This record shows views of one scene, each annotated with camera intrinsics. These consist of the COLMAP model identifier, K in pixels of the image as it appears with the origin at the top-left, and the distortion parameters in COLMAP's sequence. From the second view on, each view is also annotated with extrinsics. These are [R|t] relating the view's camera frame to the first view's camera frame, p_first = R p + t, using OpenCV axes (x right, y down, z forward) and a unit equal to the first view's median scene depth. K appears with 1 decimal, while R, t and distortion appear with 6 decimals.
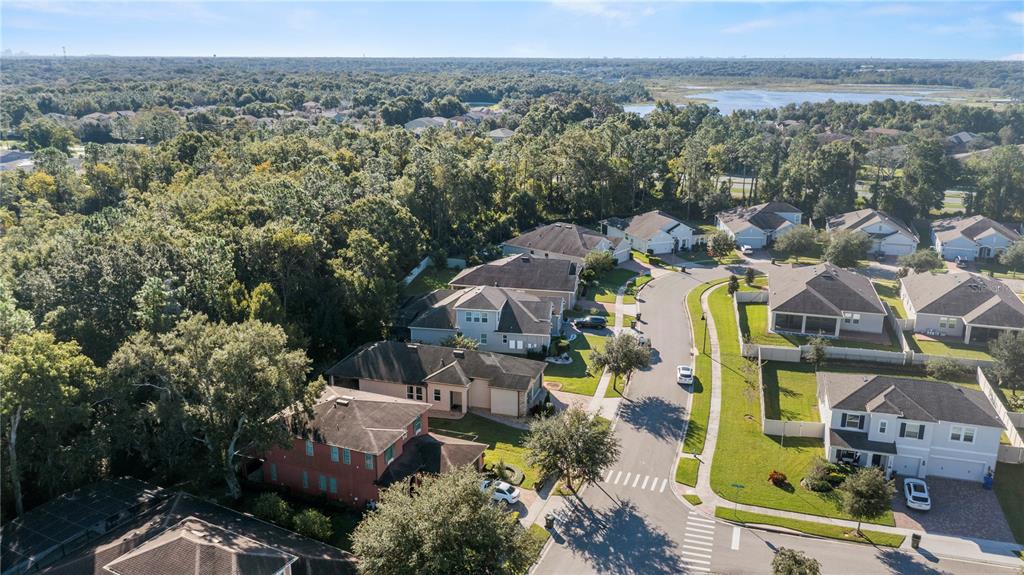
lens RADIAL K [[810.7, 0, 512.0], [0, 810.7, 287.5], [0, 0, 1]] dist [0.002995, 0.000924]
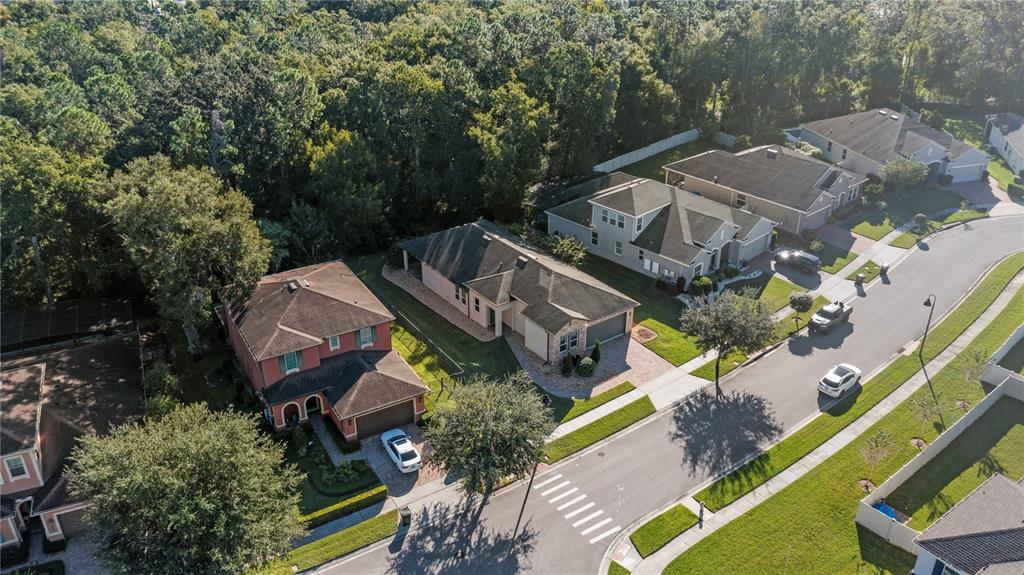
lens RADIAL K [[810.7, 0, 512.0], [0, 810.7, 287.5], [0, 0, 1]] dist [0.002995, 0.000924]
pose [[0.799473, 0.271074, -0.536061, 0.360564], [-0.159306, 0.956115, 0.245900, -0.087069], [0.579193, -0.111193, 0.807572, 0.367128]]
